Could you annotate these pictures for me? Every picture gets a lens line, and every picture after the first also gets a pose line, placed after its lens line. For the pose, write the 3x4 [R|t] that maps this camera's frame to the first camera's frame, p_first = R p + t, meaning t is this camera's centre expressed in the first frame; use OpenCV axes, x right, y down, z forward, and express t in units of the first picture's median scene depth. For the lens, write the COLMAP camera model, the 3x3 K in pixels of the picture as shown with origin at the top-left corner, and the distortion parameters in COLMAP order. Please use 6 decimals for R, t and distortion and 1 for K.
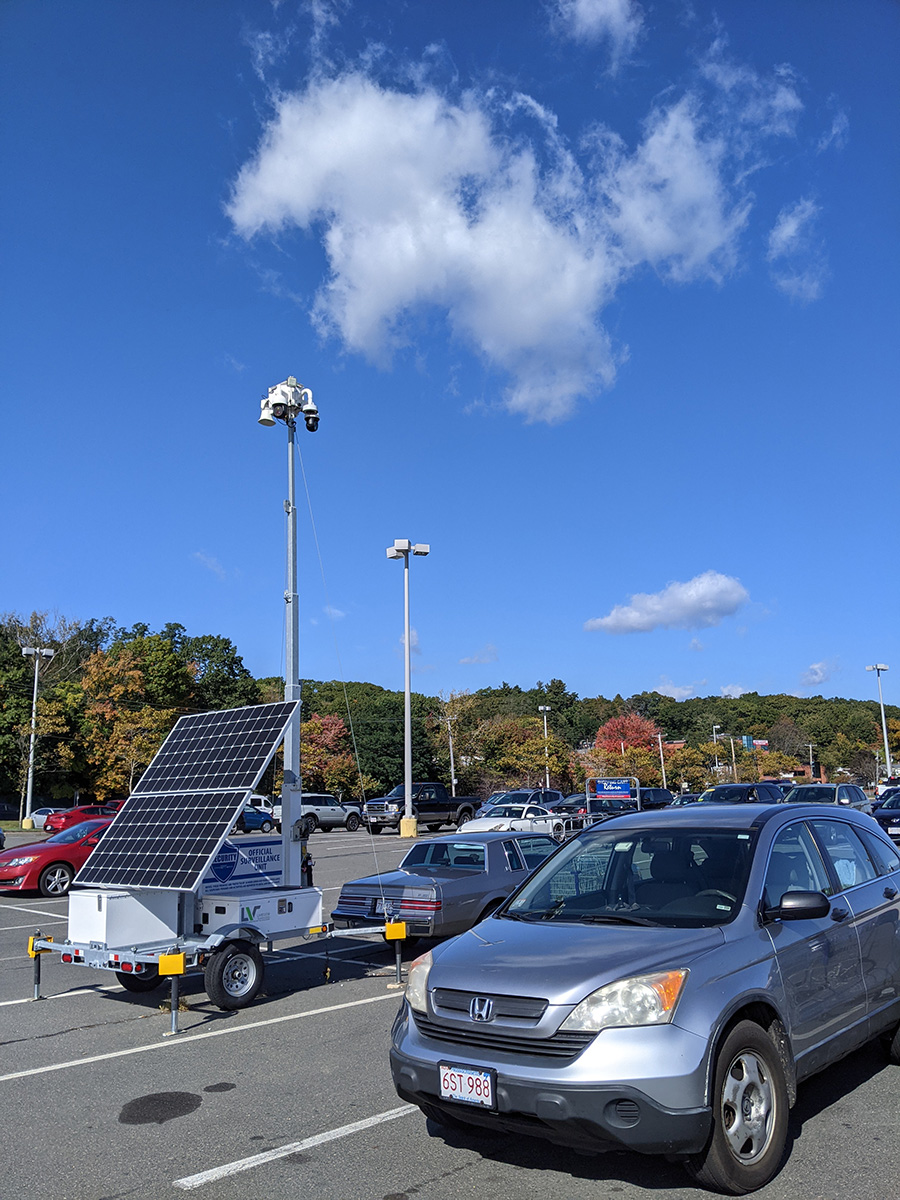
lens RADIAL K [[965.8, 0, 462.9], [0, 965.8, 604.2], [0, 0, 1]] dist [0.079503, -0.119342]
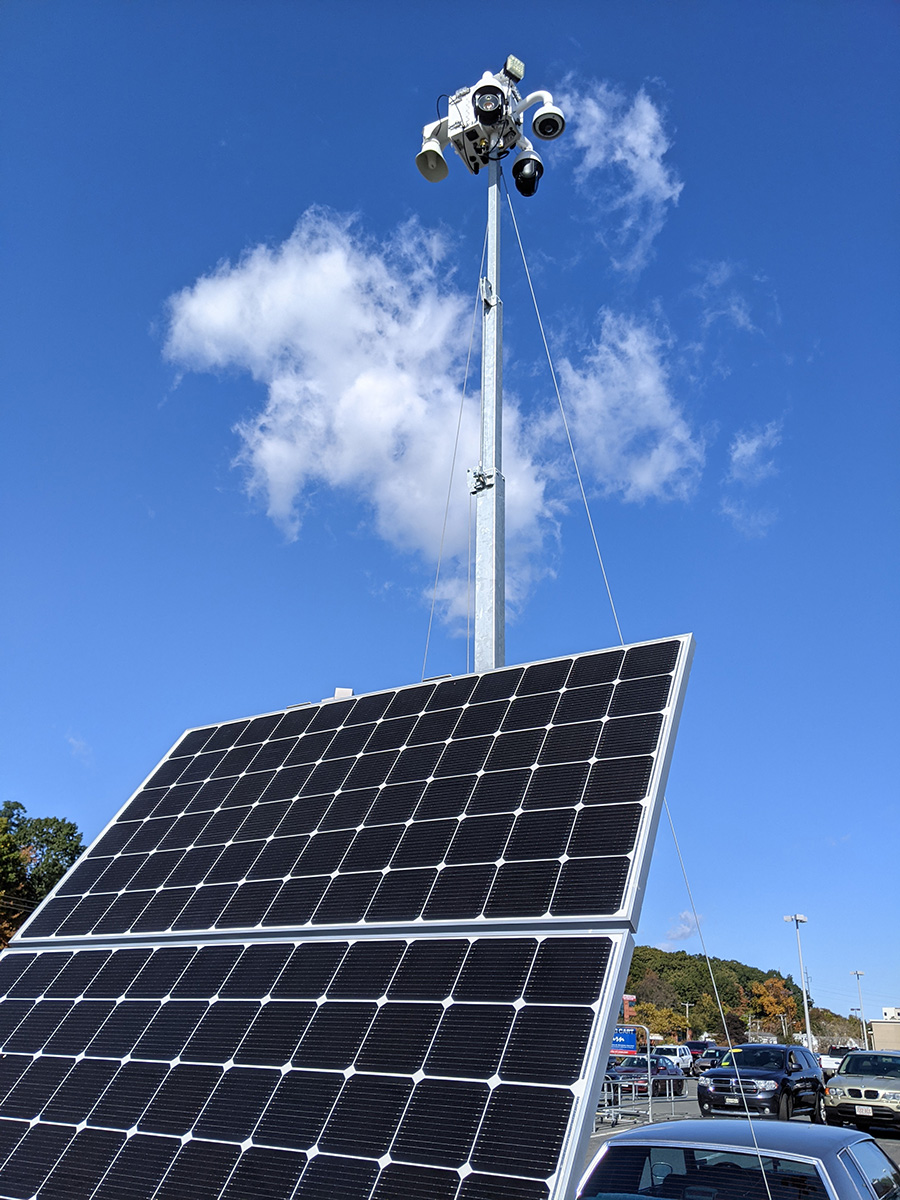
lens RADIAL K [[965.8, 0, 443.9], [0, 965.8, 595.4], [0, 0, 1]] dist [0.079503, -0.119342]
pose [[0.988318, 0.117996, 0.096455, -0.066978], [-0.092564, 0.967537, -0.235166, 0.040250], [-0.121072, 0.223491, 0.967157, 0.178866]]
